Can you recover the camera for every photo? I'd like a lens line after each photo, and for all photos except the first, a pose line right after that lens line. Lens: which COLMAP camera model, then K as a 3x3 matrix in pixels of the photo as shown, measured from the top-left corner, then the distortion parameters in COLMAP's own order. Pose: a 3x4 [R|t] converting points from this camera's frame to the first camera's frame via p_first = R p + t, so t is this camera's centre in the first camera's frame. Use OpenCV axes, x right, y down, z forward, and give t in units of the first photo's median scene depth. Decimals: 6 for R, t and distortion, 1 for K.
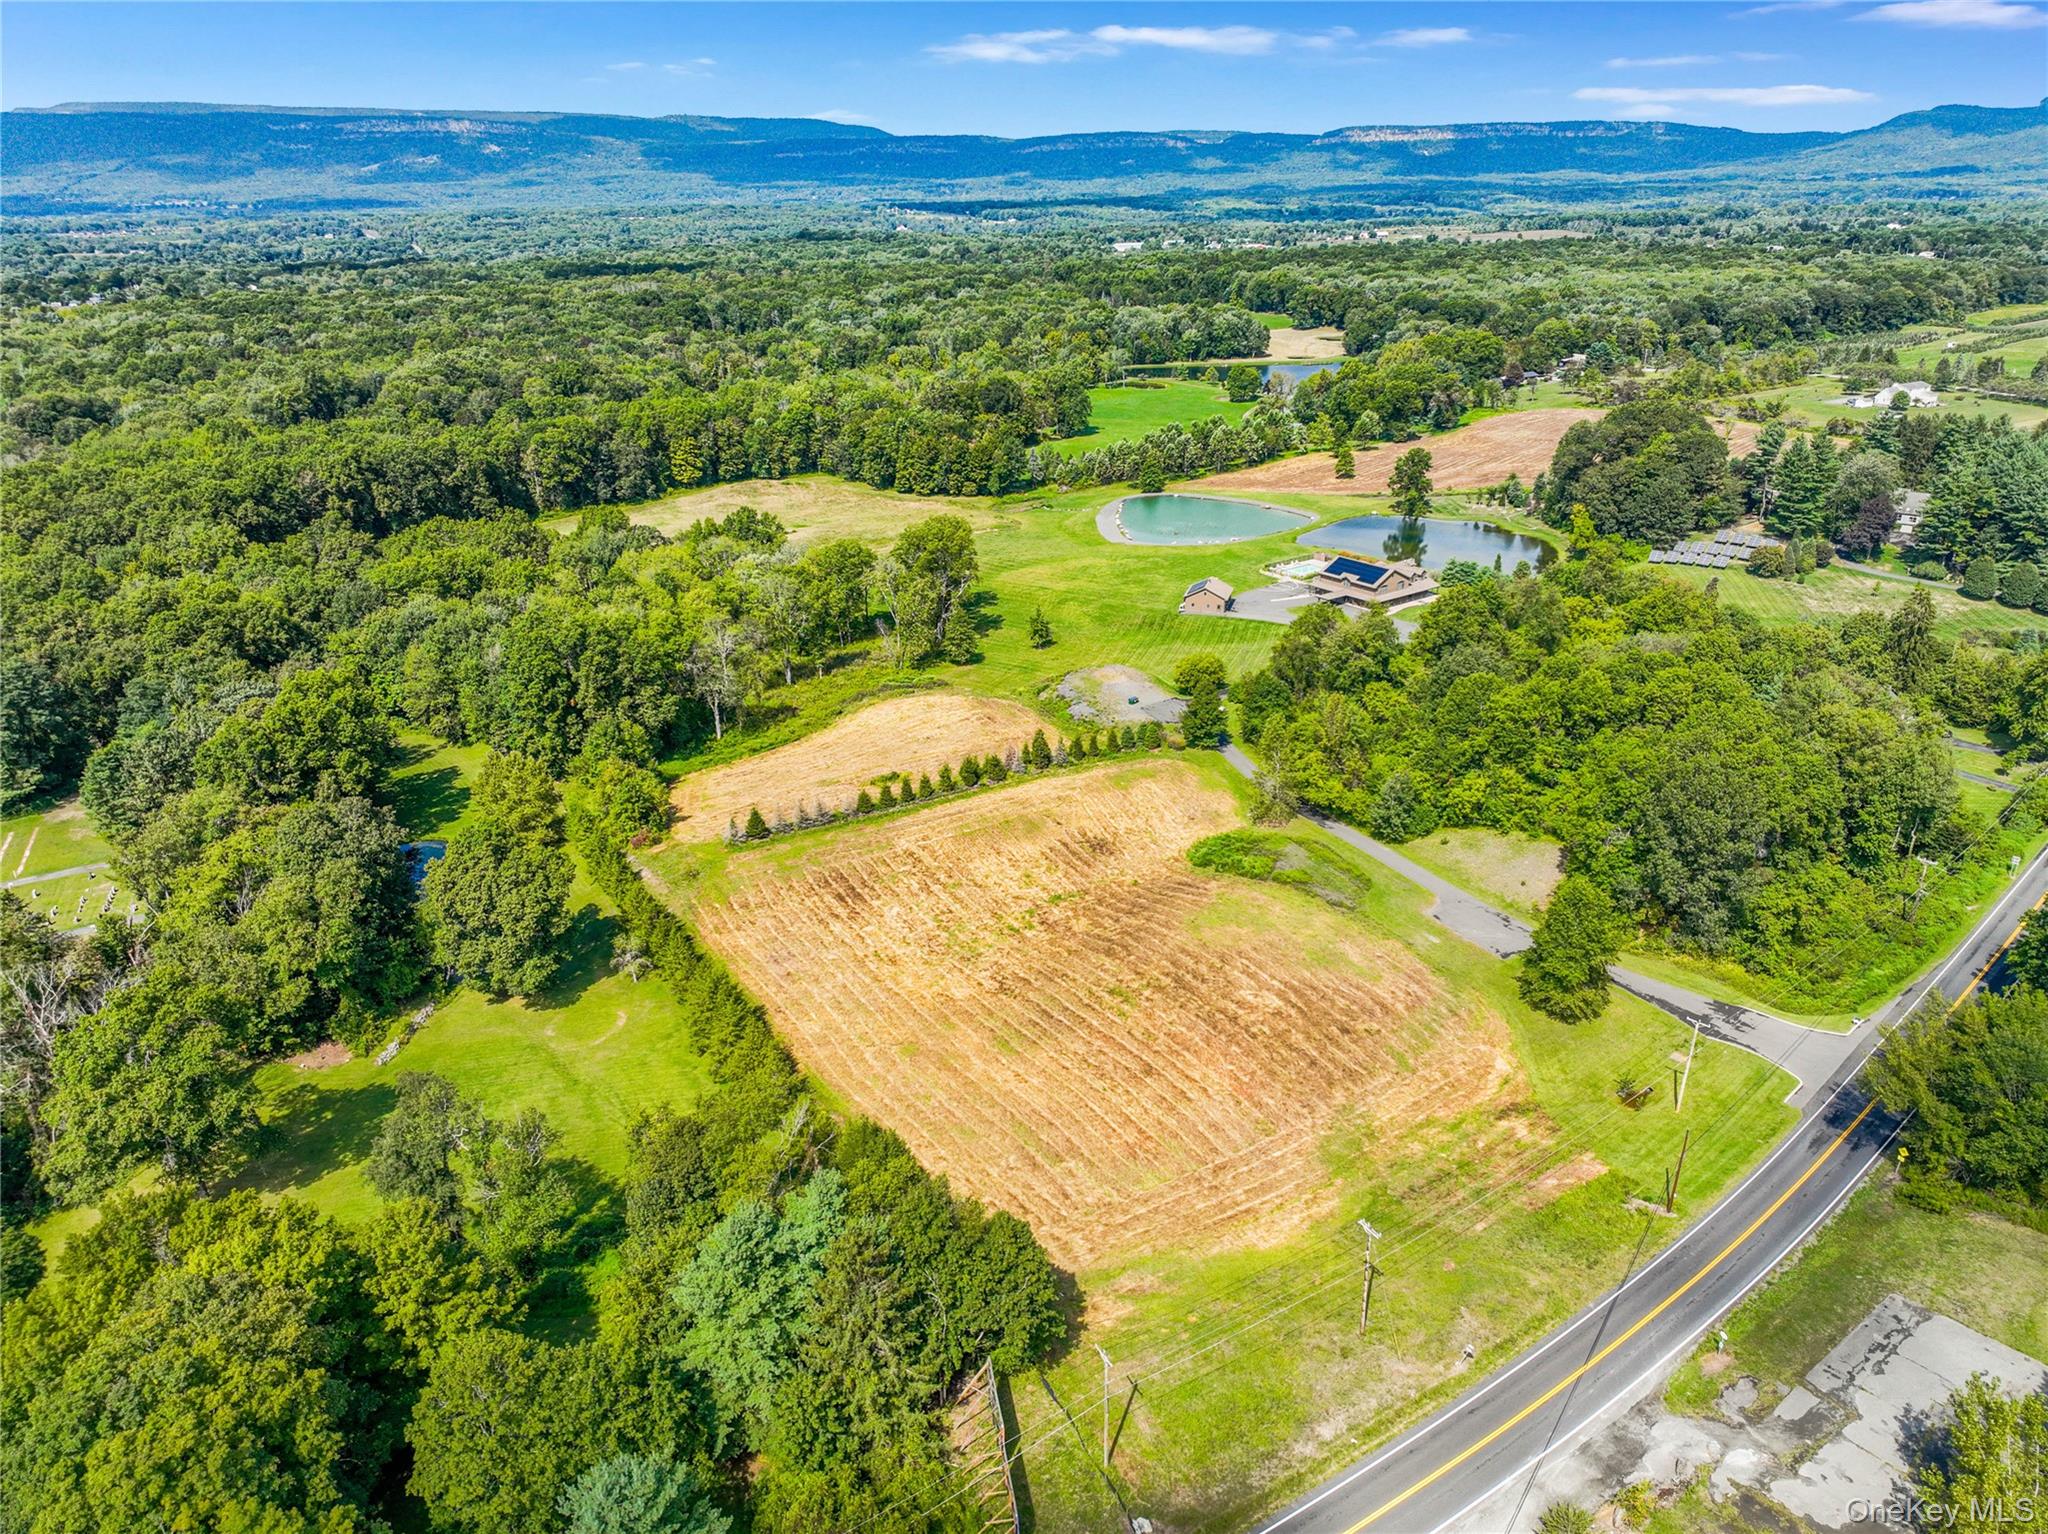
lens RADIAL K [[1438.7, 0, 1033.5], [0, 1438.7, 763.6], [0, 0, 1]] dist [0.003257, 0.009972]
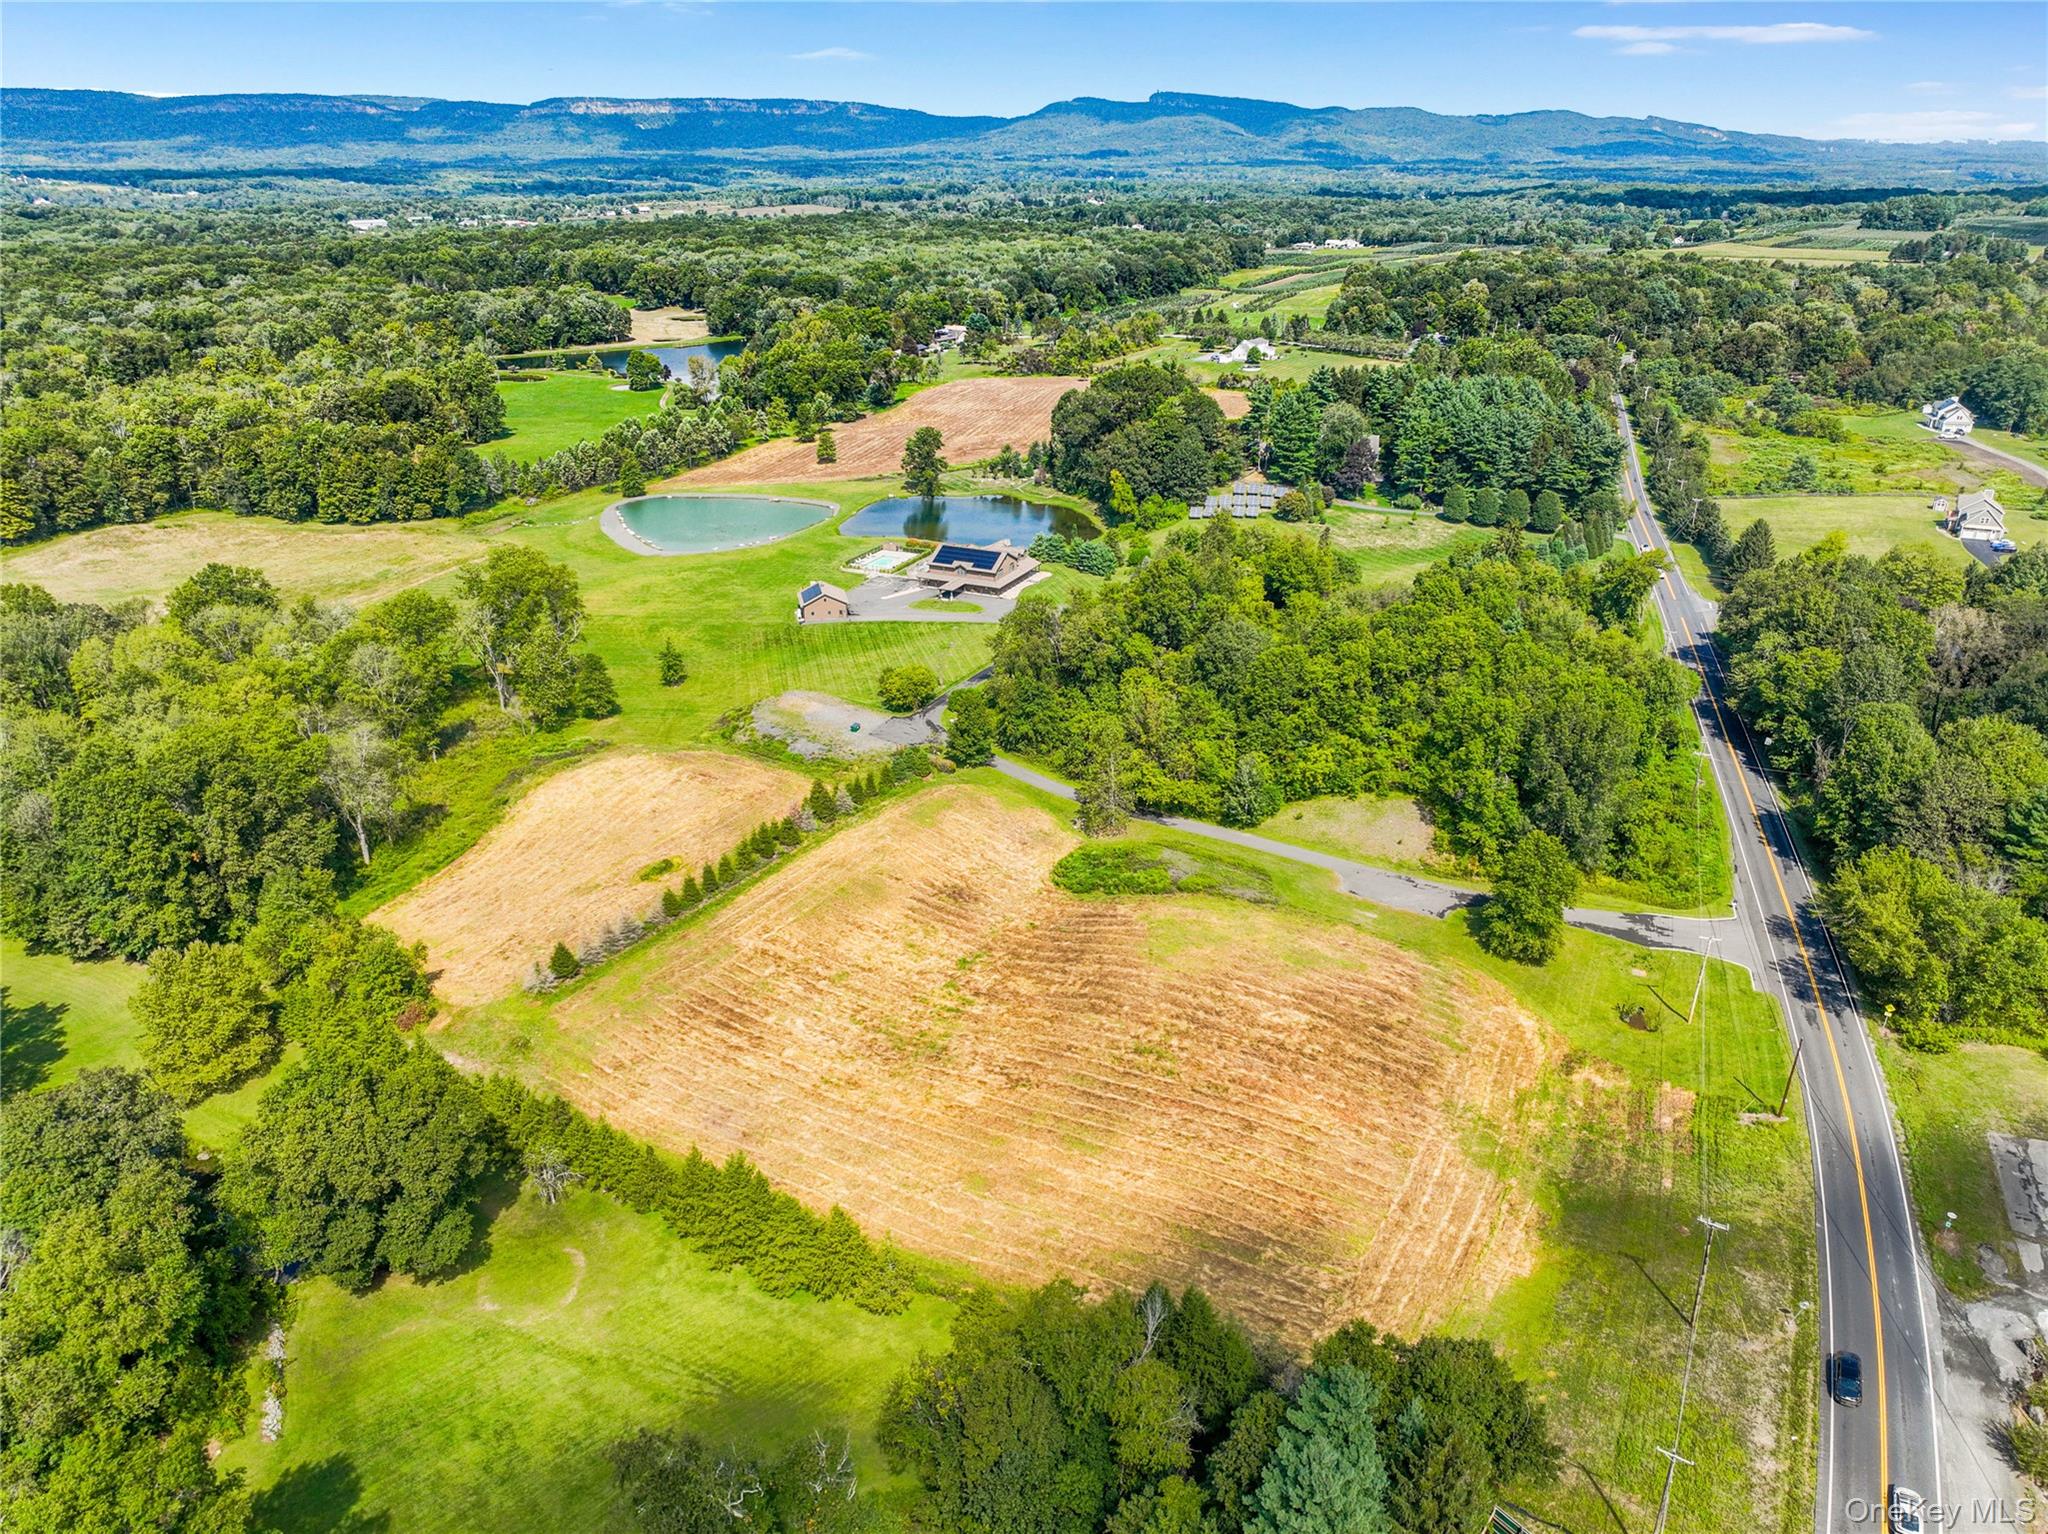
lens RADIAL K [[1438.7, 0, 1033.5], [0, 1438.7, 763.6], [0, 0, 1]] dist [0.003257, 0.009972]
pose [[0.877629, -0.176511, 0.445658, -0.251911], [0.169695, 0.983931, 0.055525, -0.054893], [-0.448298, 0.026895, 0.893479, 0.141563]]
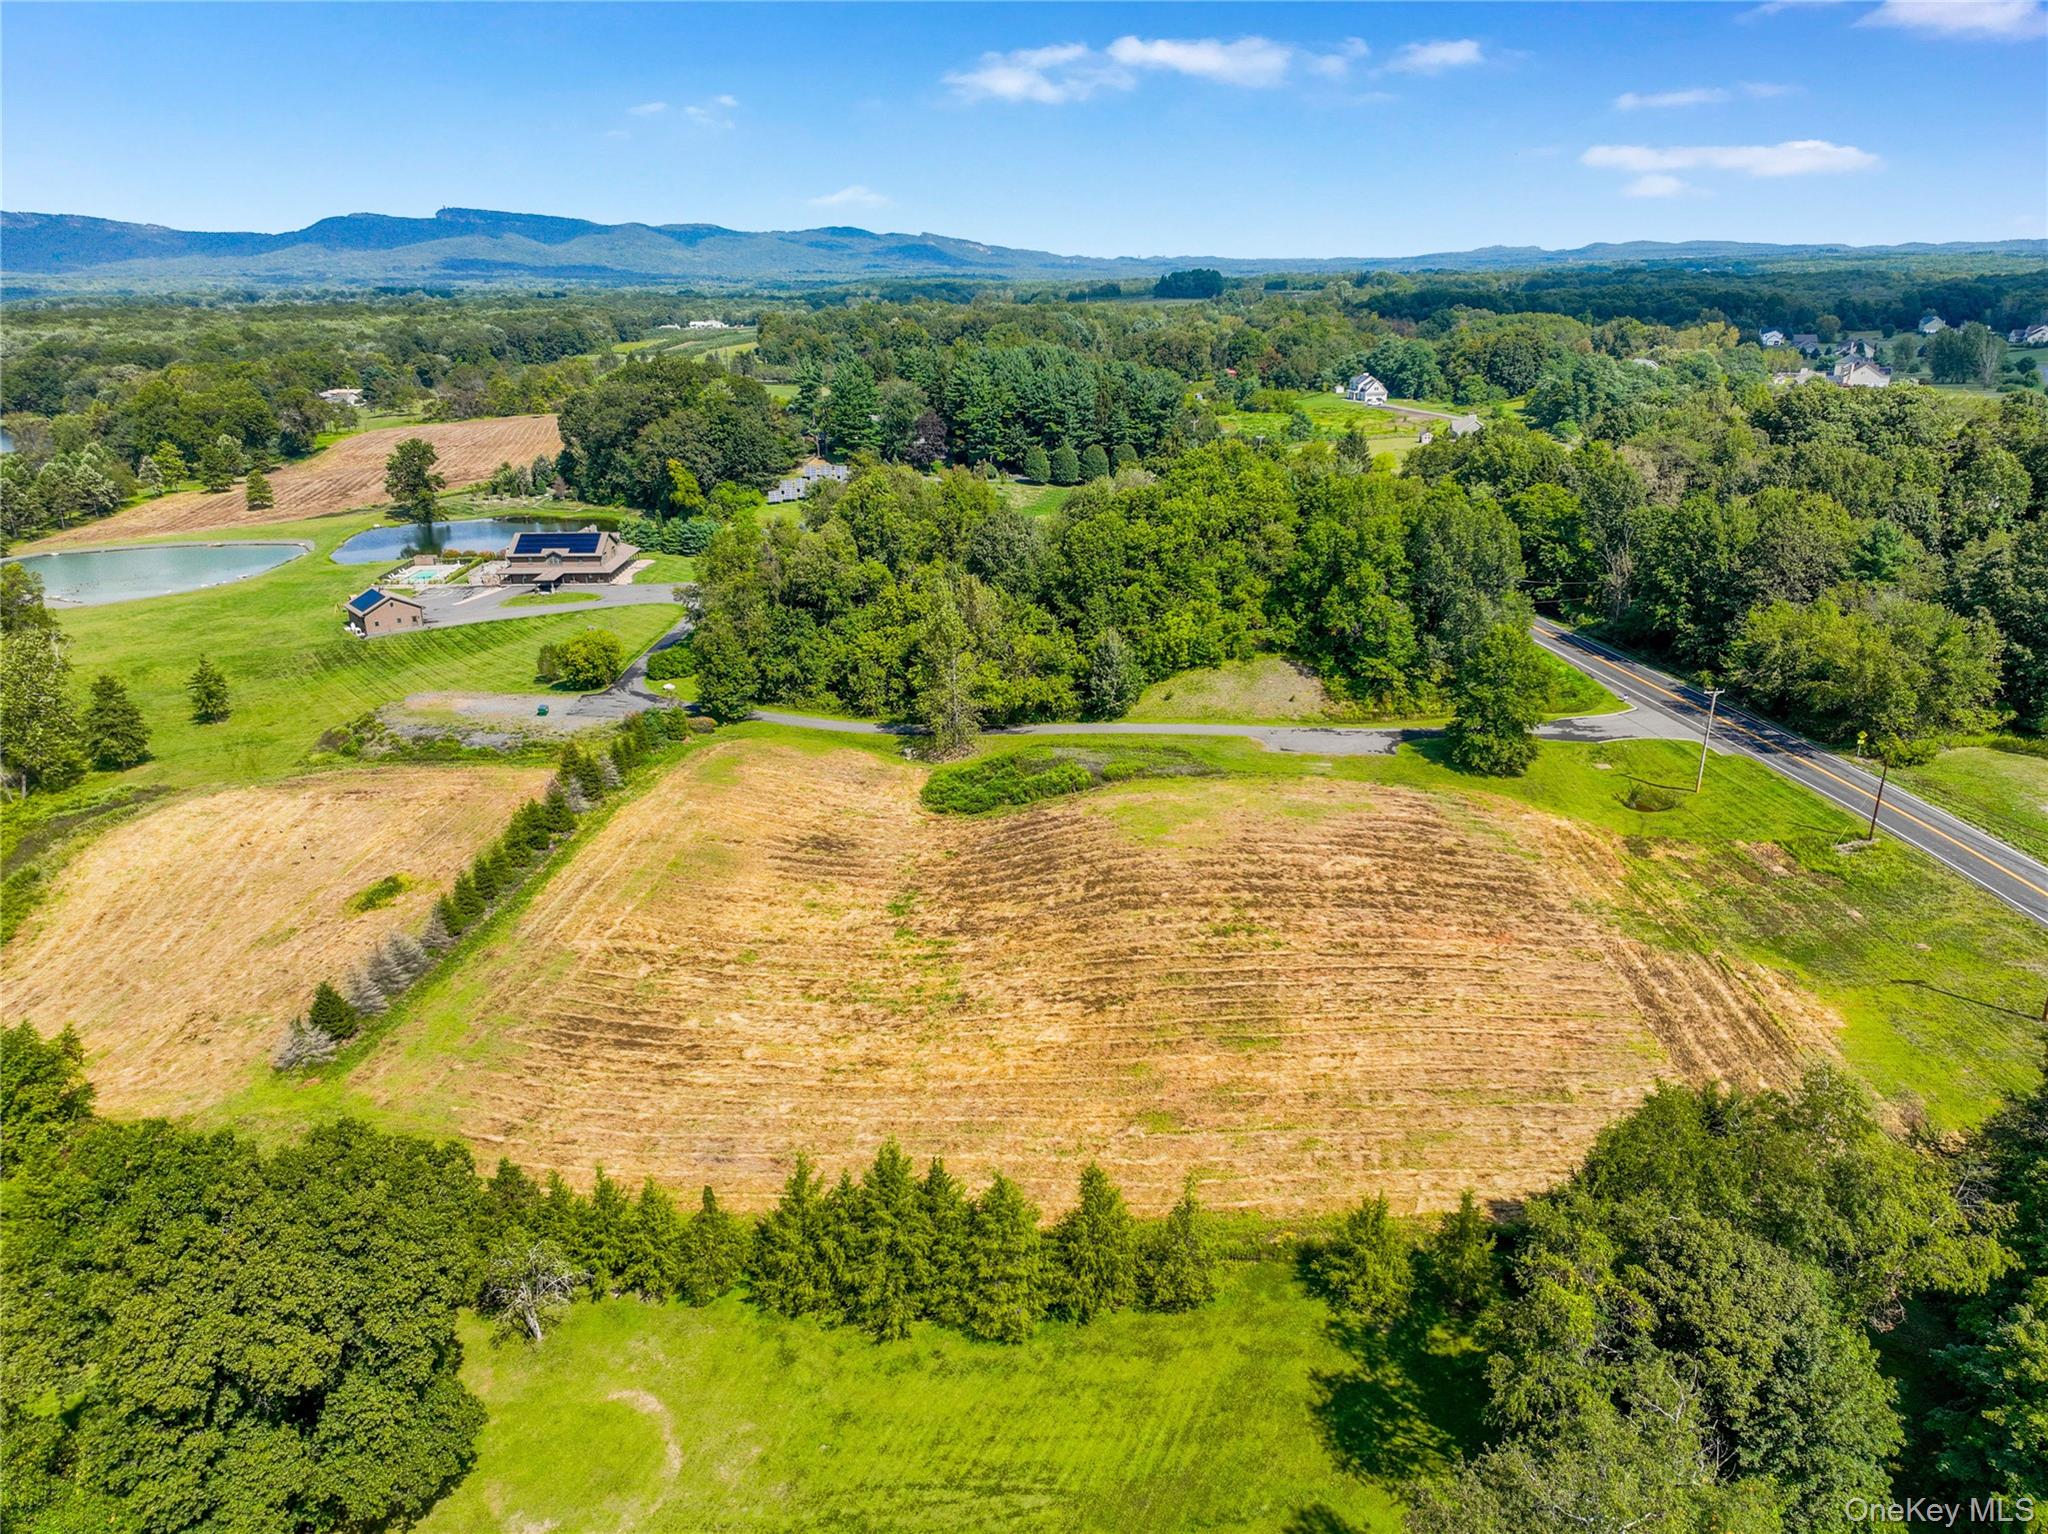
lens RADIAL K [[1438.7, 0, 1033.5], [0, 1438.7, 763.6], [0, 0, 1]] dist [0.003257, 0.009972]
pose [[0.583073, -0.261576, 0.769158, -0.346618], [0.310965, 0.946508, 0.086158, -0.005979], [-0.750551, 0.188945, 0.633224, 0.405917]]
